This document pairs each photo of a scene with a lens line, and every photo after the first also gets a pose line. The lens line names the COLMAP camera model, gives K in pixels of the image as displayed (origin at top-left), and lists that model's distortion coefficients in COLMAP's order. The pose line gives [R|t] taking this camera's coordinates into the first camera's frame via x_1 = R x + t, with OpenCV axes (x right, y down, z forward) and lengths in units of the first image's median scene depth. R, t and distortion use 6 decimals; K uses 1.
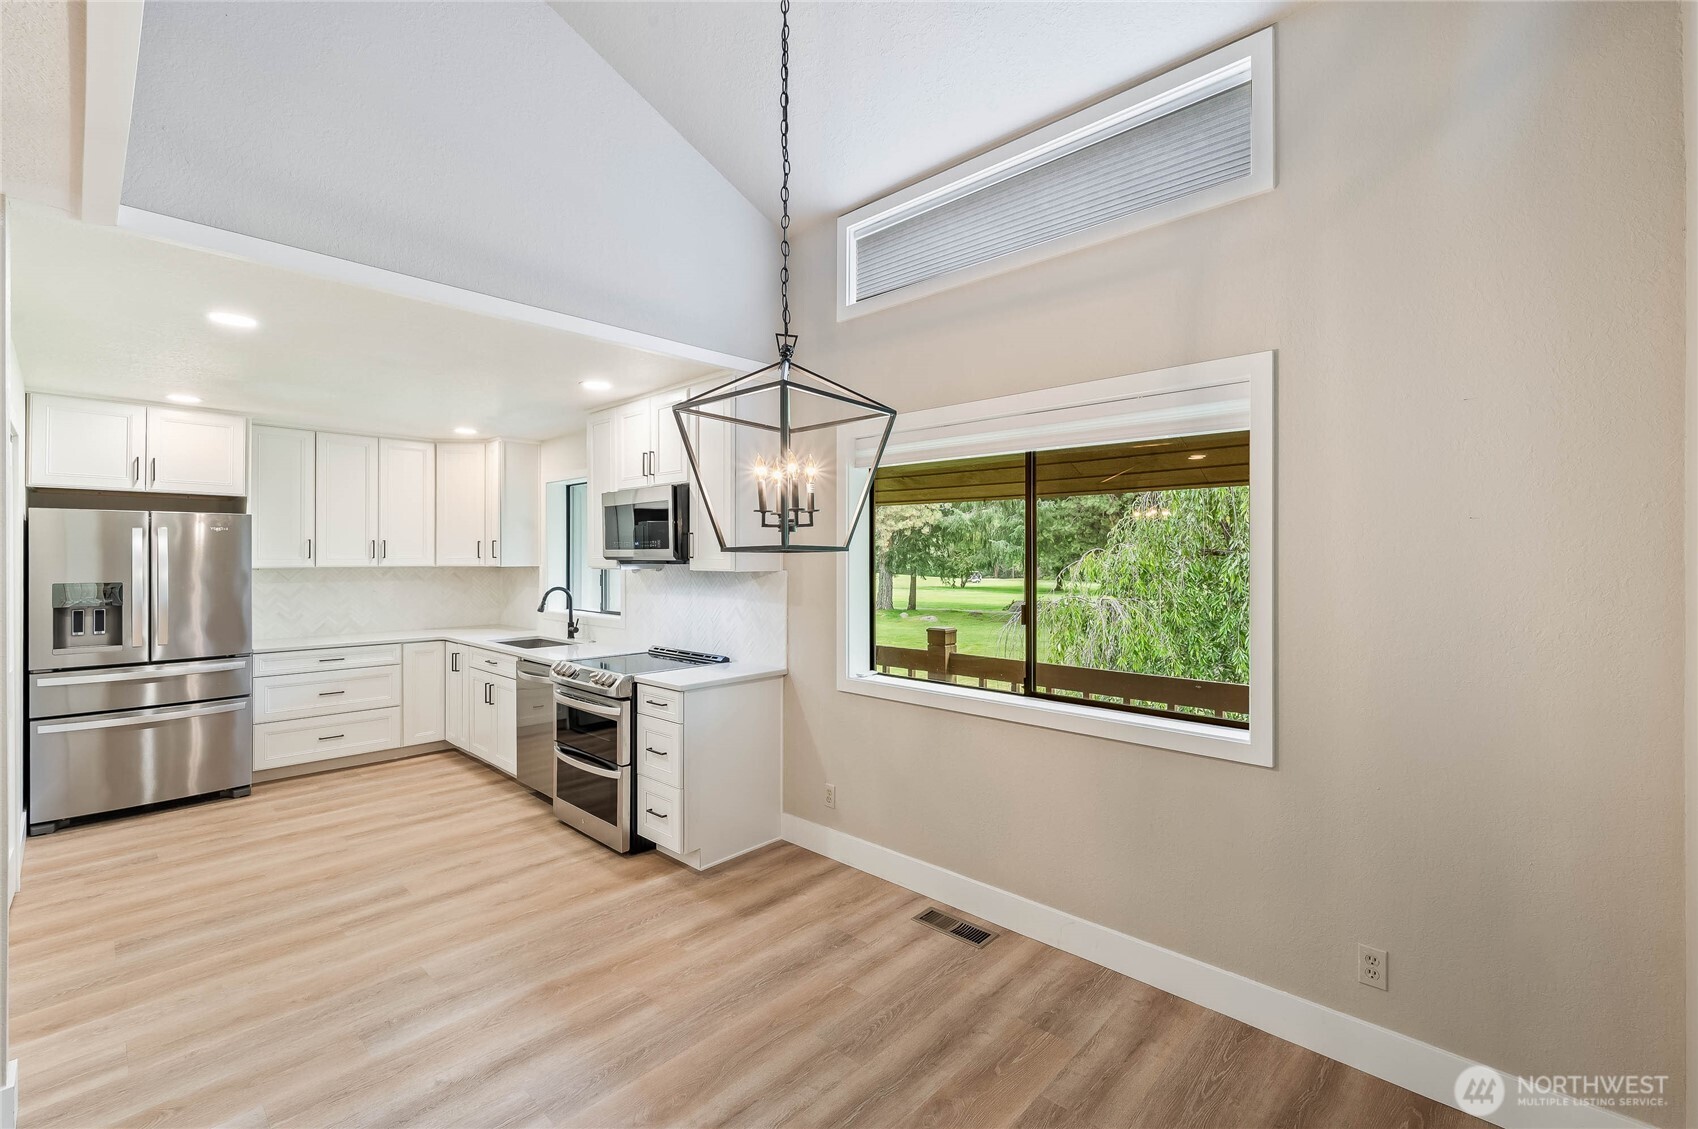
lens RADIAL K [[711.9, 0, 872.3], [0, 711.9, 561.6], [0, 0, 1]] dist [0.000546, 0.000275]
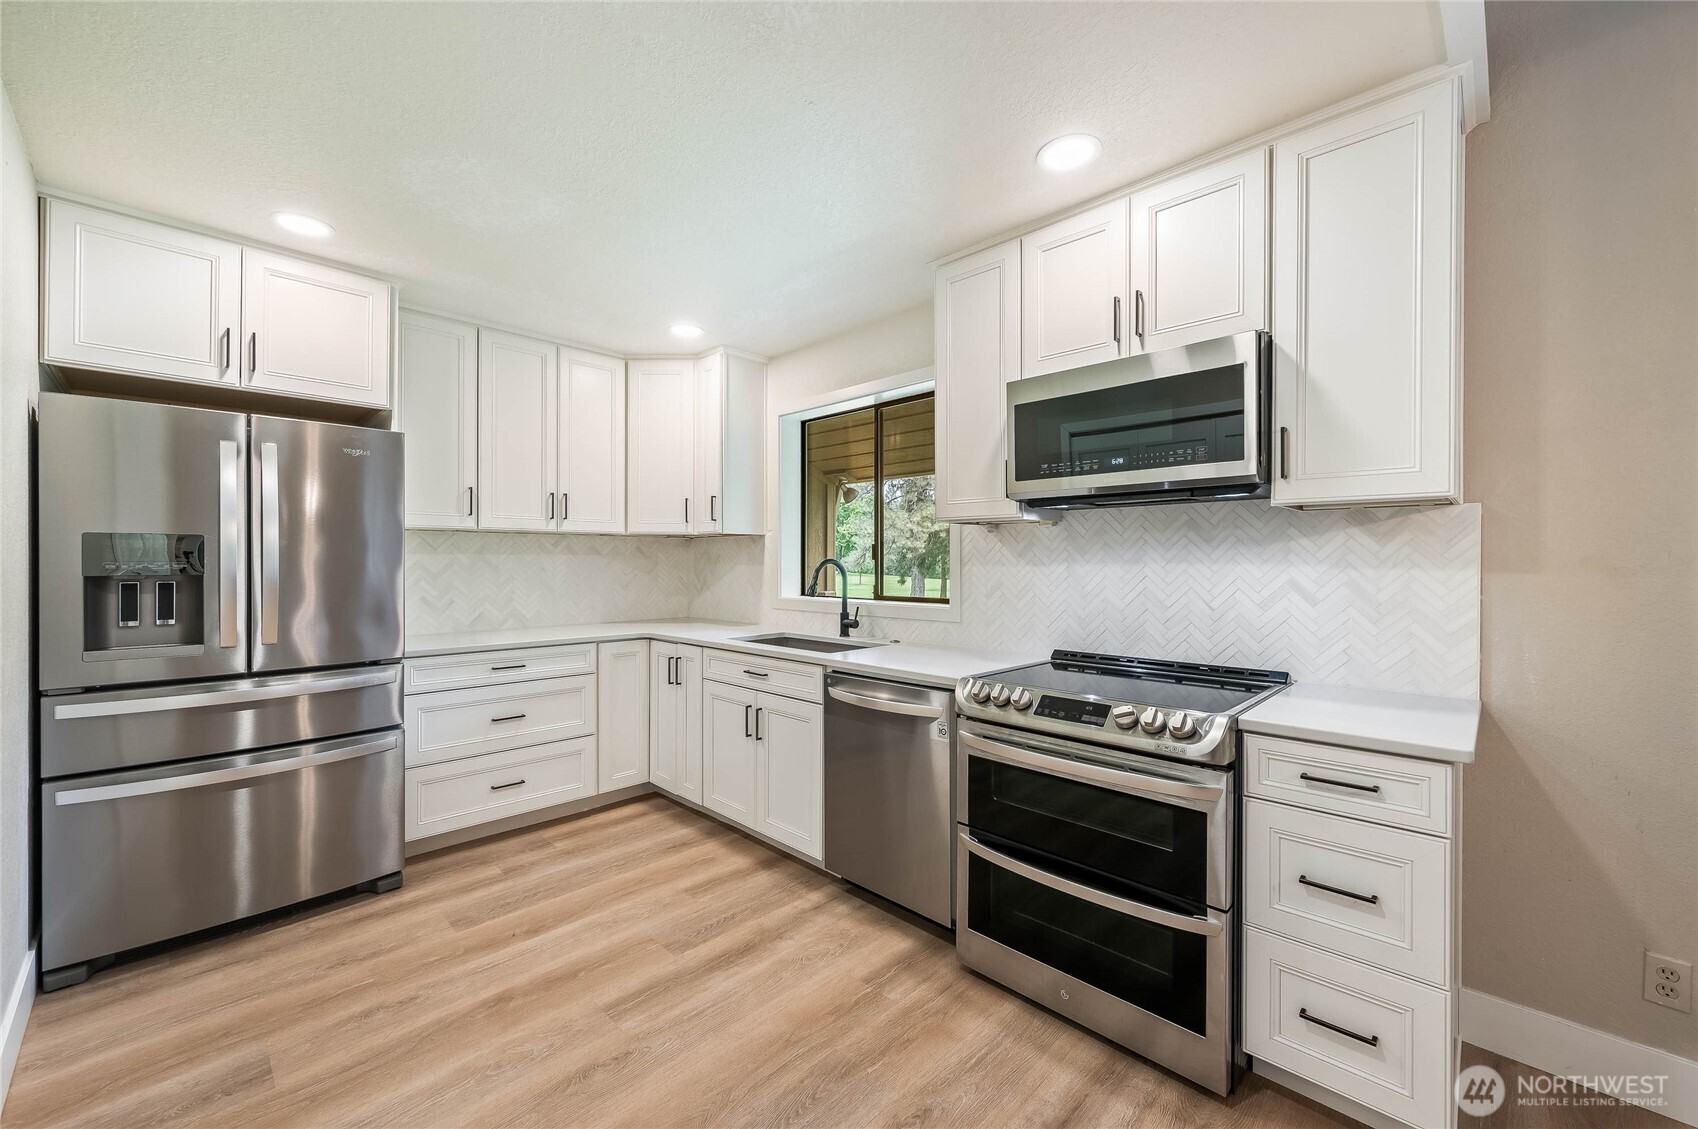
lens RADIAL K [[683.8, 0, 863.4], [0, 683.8, 566.1], [0, 0, 1]] dist [0.000787, 0.000383]
pose [[0.998994, 0.001361, -0.044822, -0.491674], [-0.001231, 0.999995, 0.002914, 0.051528], [0.044825, -0.002856, 0.998991, 0.468067]]
